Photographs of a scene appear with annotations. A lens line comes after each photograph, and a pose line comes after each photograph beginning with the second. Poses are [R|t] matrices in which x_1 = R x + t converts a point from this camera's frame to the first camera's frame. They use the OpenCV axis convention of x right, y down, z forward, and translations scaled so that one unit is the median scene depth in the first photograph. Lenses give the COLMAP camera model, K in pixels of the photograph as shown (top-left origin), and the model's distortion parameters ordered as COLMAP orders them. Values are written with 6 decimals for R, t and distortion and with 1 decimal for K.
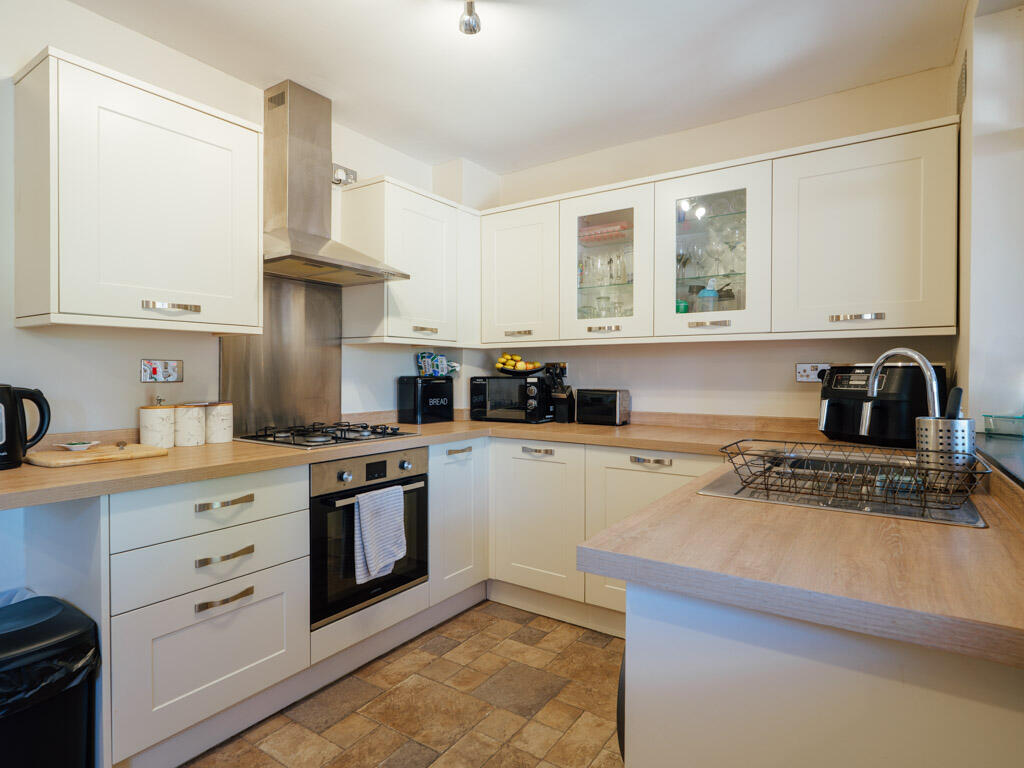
lens RADIAL K [[560.3, 0, 508.2], [0, 560.3, 379.0], [0, 0, 1]] dist [0.010680, -0.005628]
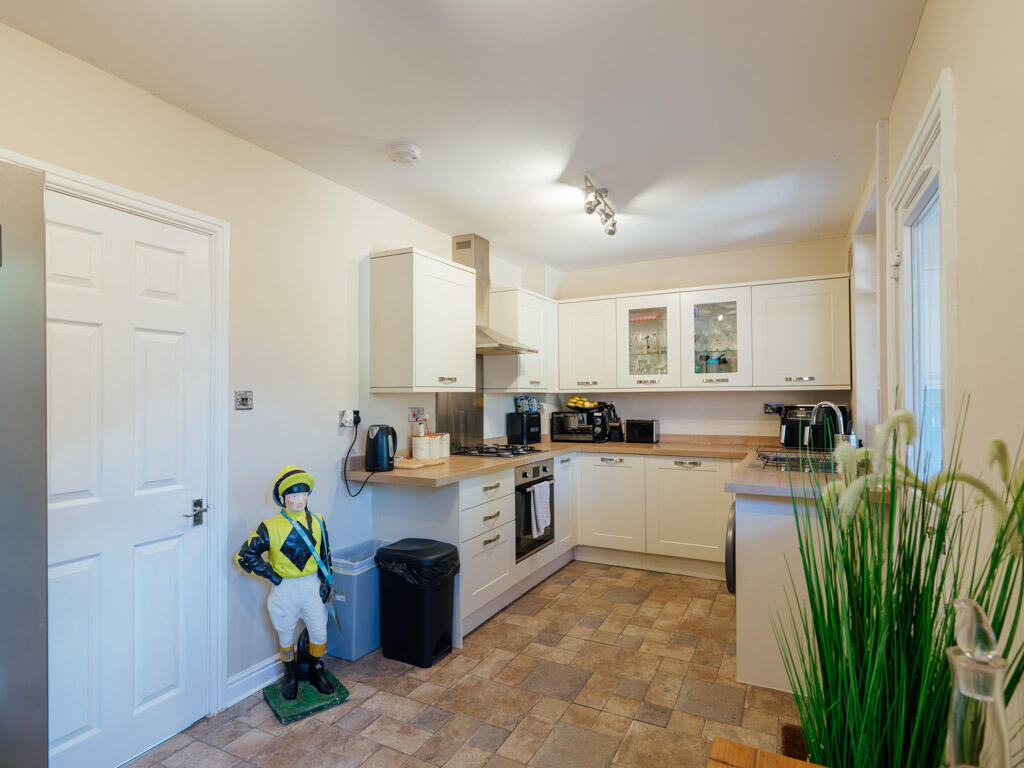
lens RADIAL K [[560.3, 0, 520.5], [0, 560.3, 388.8], [0, 0, 1]] dist [0.010680, -0.005628]
pose [[0.990783, -0.006388, 0.135304, -0.460188], [0.009819, 0.999647, -0.024704, -0.039817], [-0.135099, 0.025805, 0.990496, -0.593779]]
